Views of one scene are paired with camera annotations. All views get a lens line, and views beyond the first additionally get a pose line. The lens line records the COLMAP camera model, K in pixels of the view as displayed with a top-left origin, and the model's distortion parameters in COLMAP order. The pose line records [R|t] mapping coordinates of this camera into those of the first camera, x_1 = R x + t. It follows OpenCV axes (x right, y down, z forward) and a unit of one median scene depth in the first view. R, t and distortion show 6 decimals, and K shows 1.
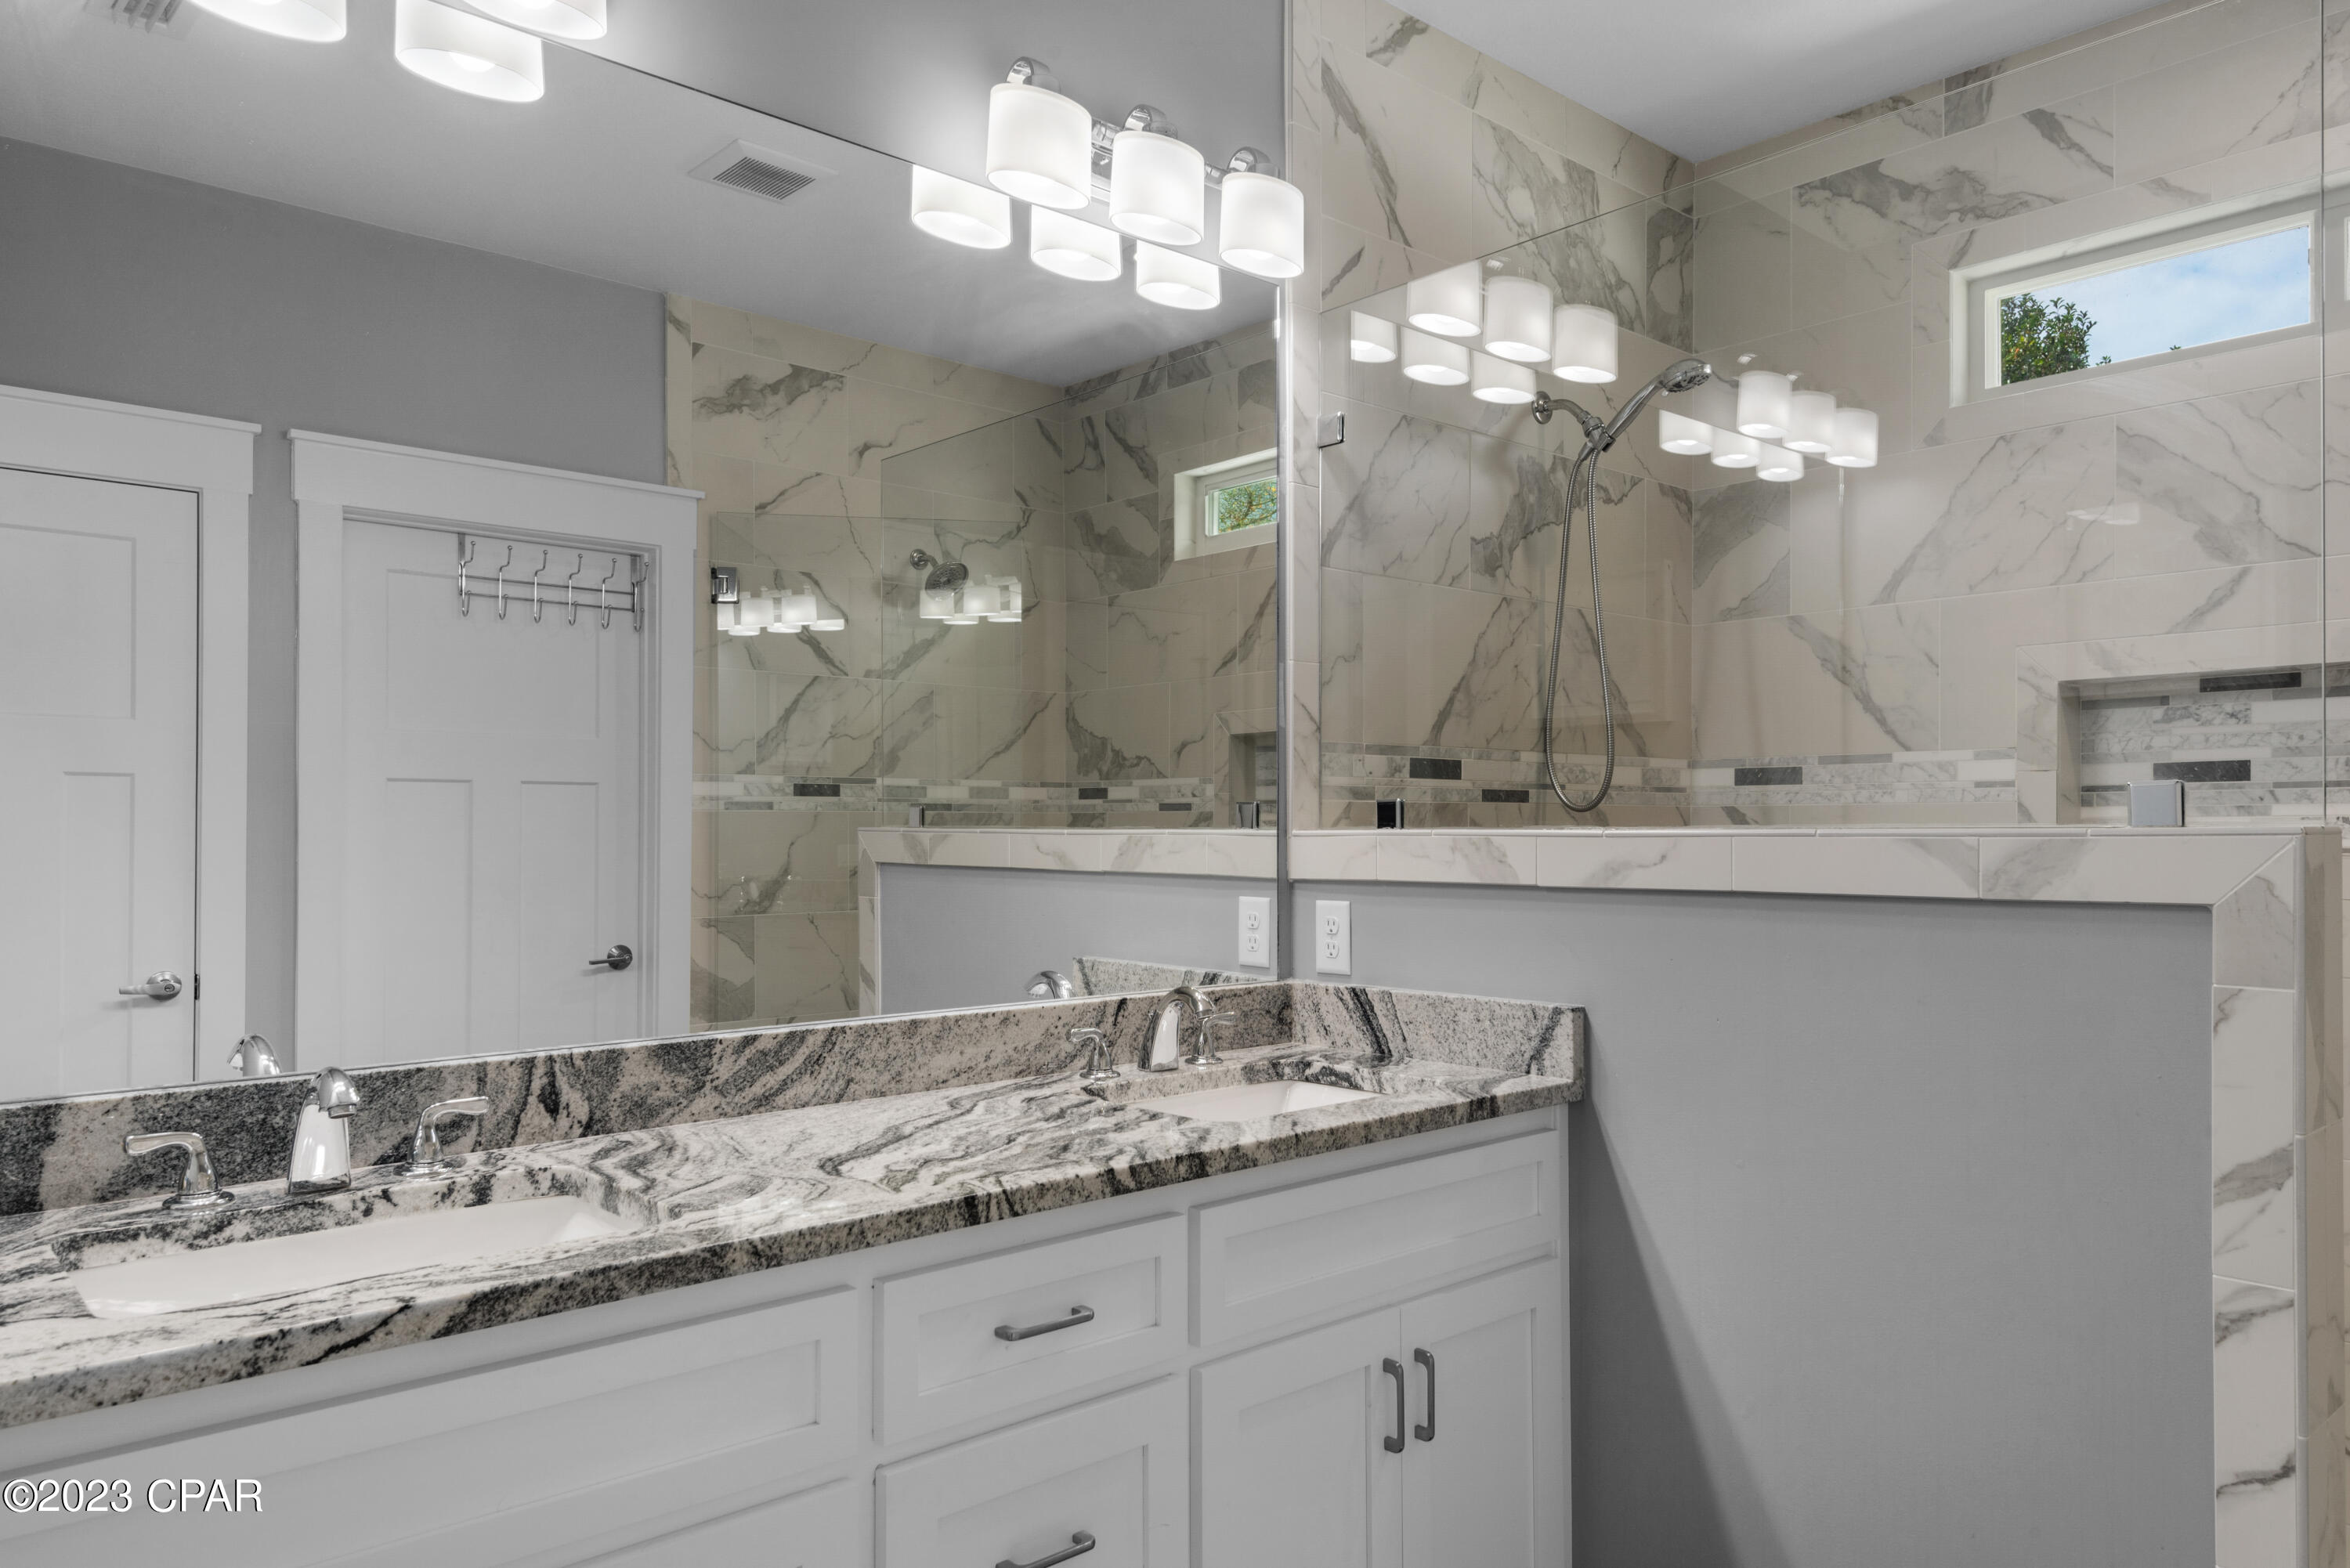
lens RADIAL K [[1543.3, 0, 1160.6], [0, 1543.3, 828.8], [0, 0, 1]] dist [0.035944, -0.032916]
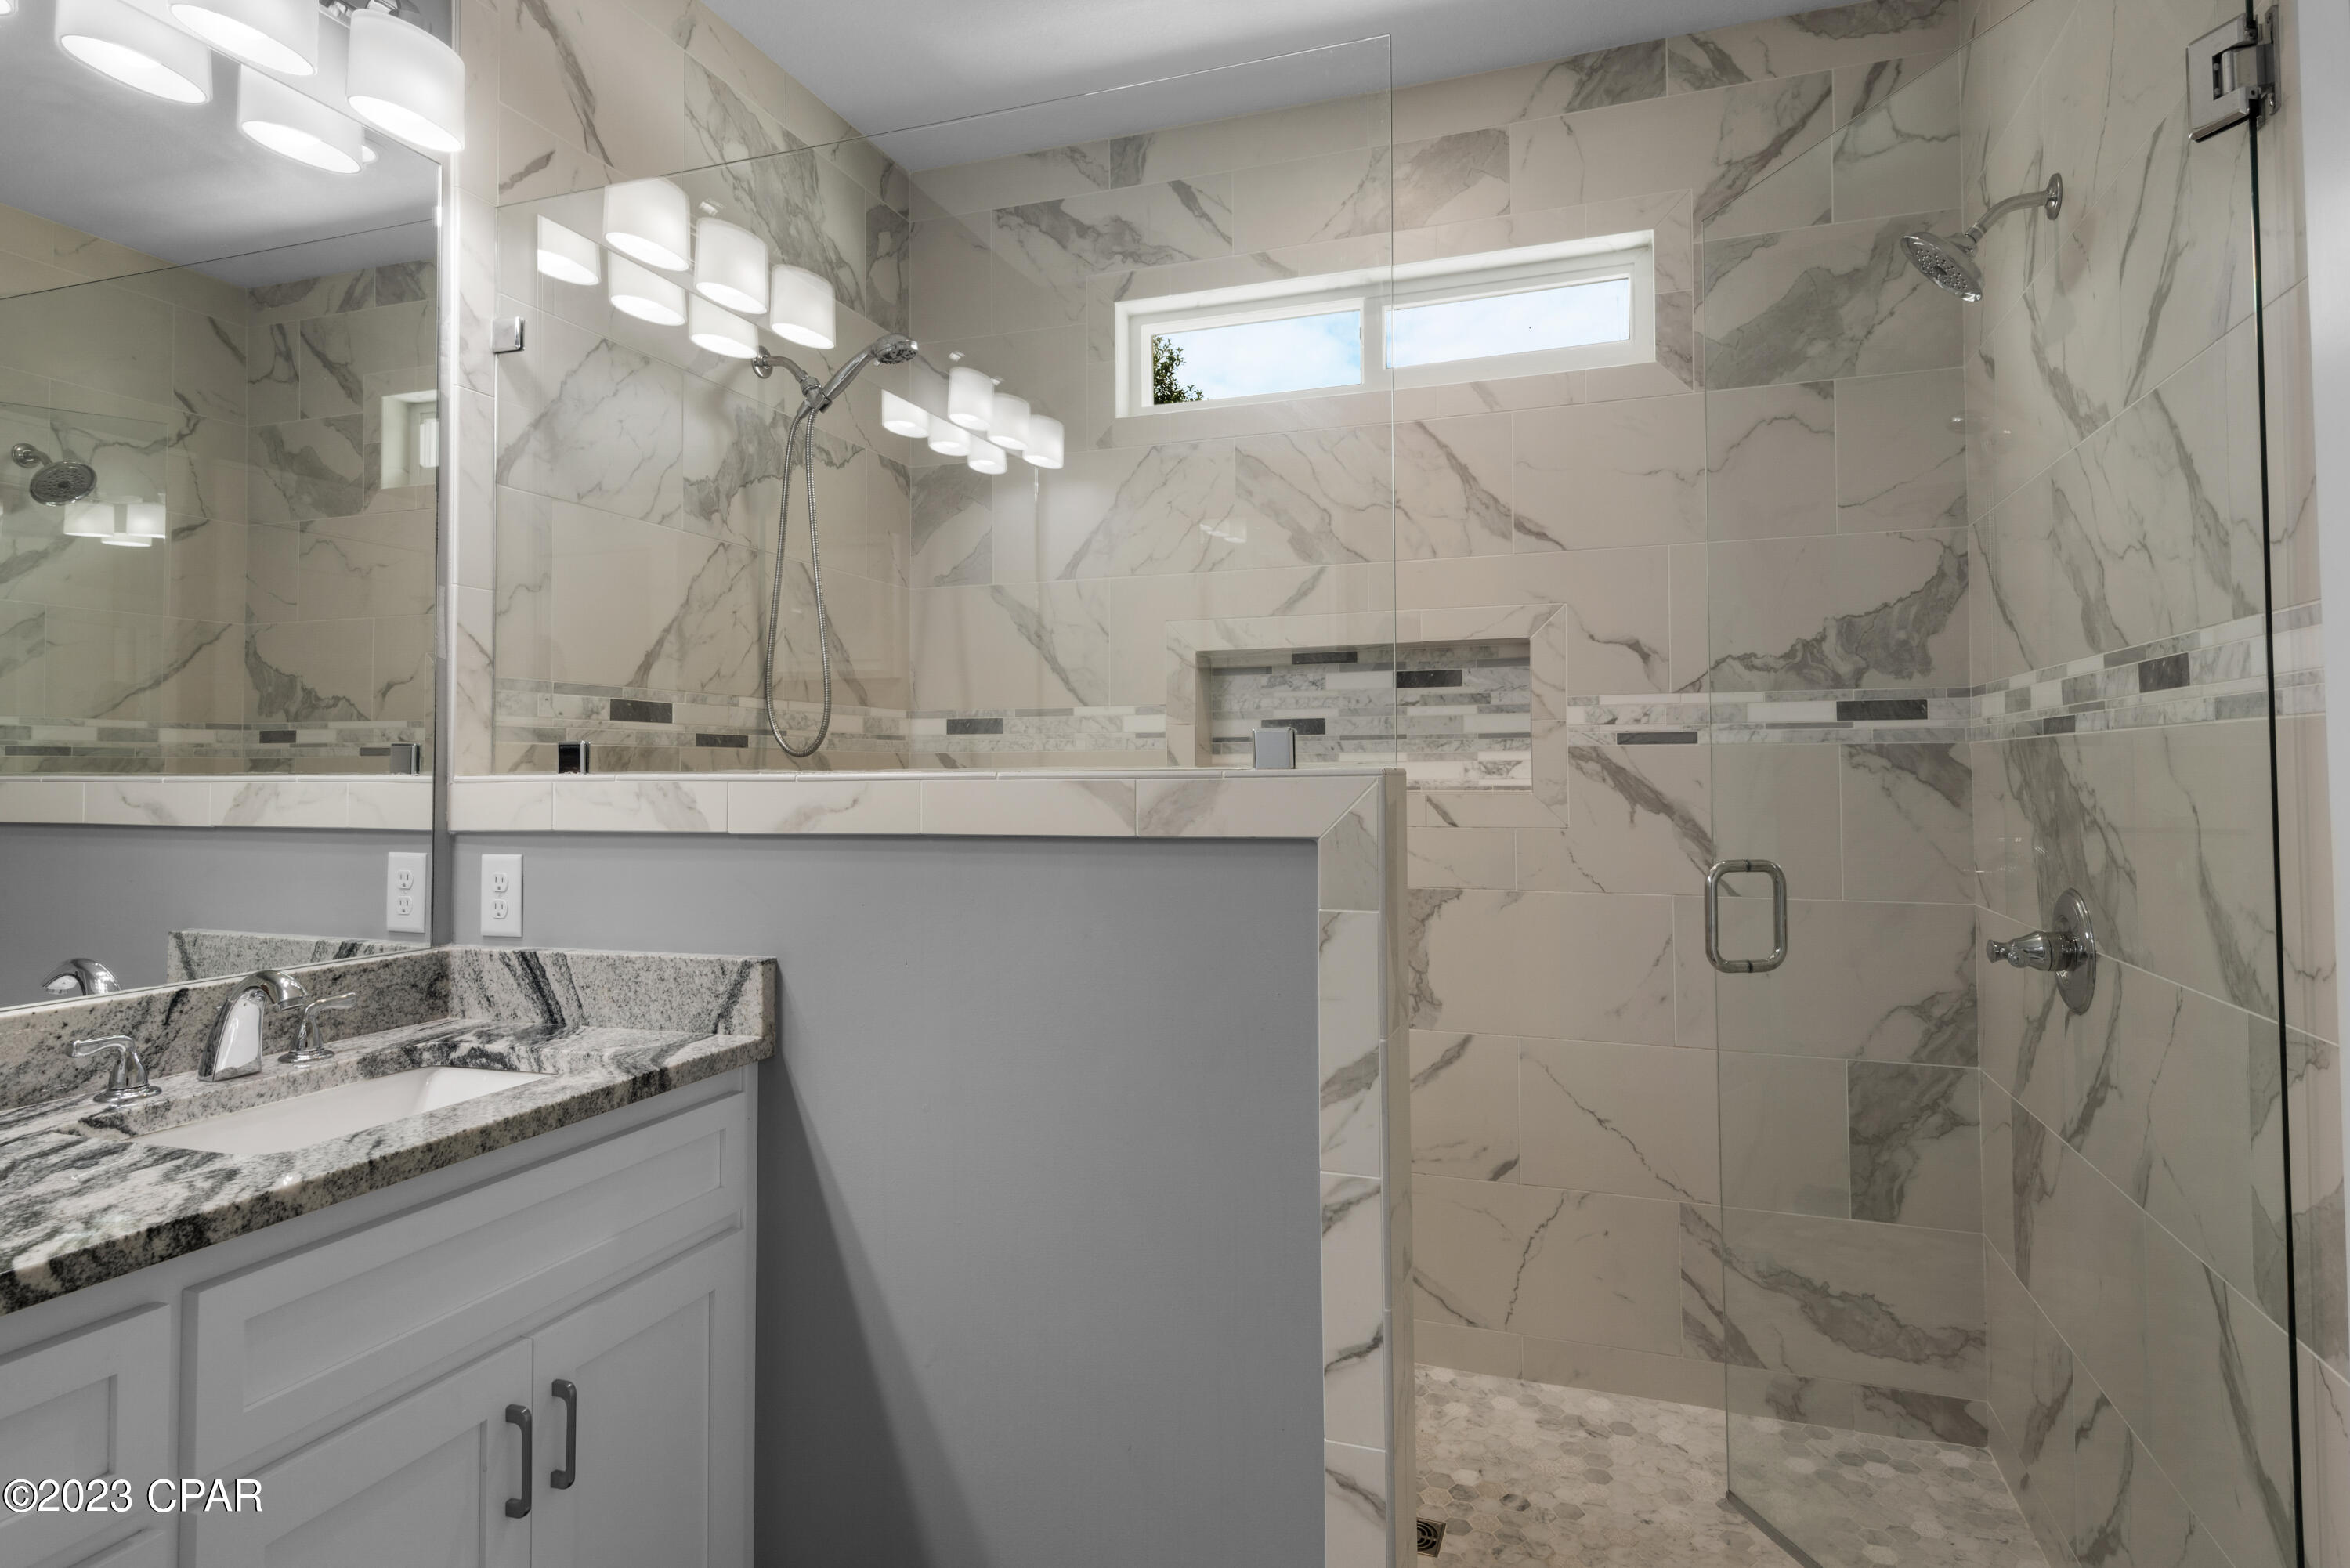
lens RADIAL K [[1270.9, 0, 1175.5], [0, 1270.9, 768.1], [0, 0, 1]] dist [0.060732, -0.038340]
pose [[0.872981, -0.000499, 0.487755, 0.077486], [0.003161, 0.999984, -0.004635, 0.001222], [-0.487745, 0.005588, 0.872969, 0.139659]]
